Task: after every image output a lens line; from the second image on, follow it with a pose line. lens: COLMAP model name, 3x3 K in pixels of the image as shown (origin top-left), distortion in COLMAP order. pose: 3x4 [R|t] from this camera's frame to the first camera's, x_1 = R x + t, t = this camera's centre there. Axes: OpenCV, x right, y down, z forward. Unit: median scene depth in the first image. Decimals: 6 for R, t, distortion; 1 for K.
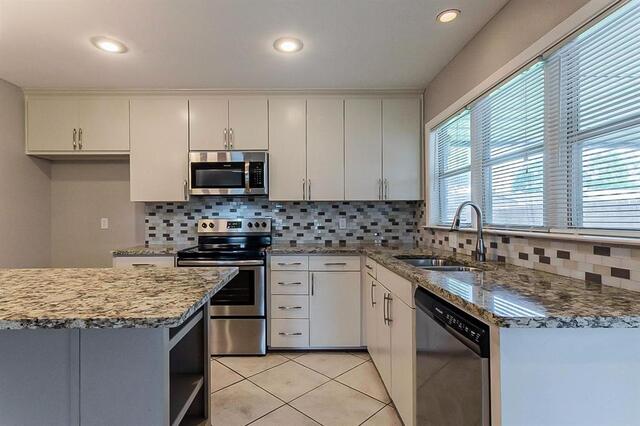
lens RADIAL K [[324.9, 0, 321.6], [0, 324.9, 214.4], [0, 0, 1]] dist [0.012270, -0.001949]
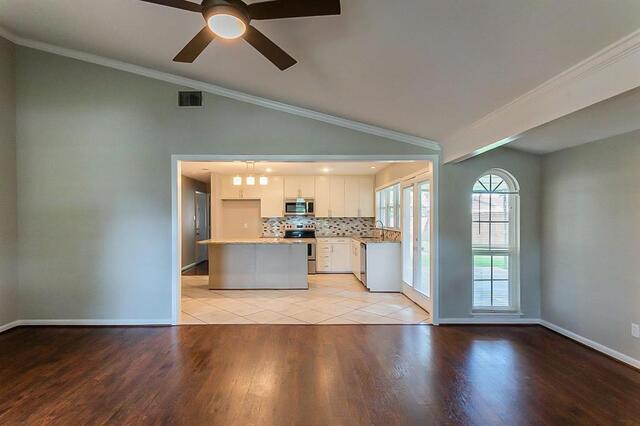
lens RADIAL K [[324.9, 0, 314.7], [0, 324.9, 215.6], [0, 0, 1]] dist [0.012270, -0.001949]
pose [[0.999035, 0.000161, -0.043930, -0.050044], [0.000296, 0.999946, 0.010403, -0.080872], [0.043929, -0.010406, 0.998980, -1.543016]]
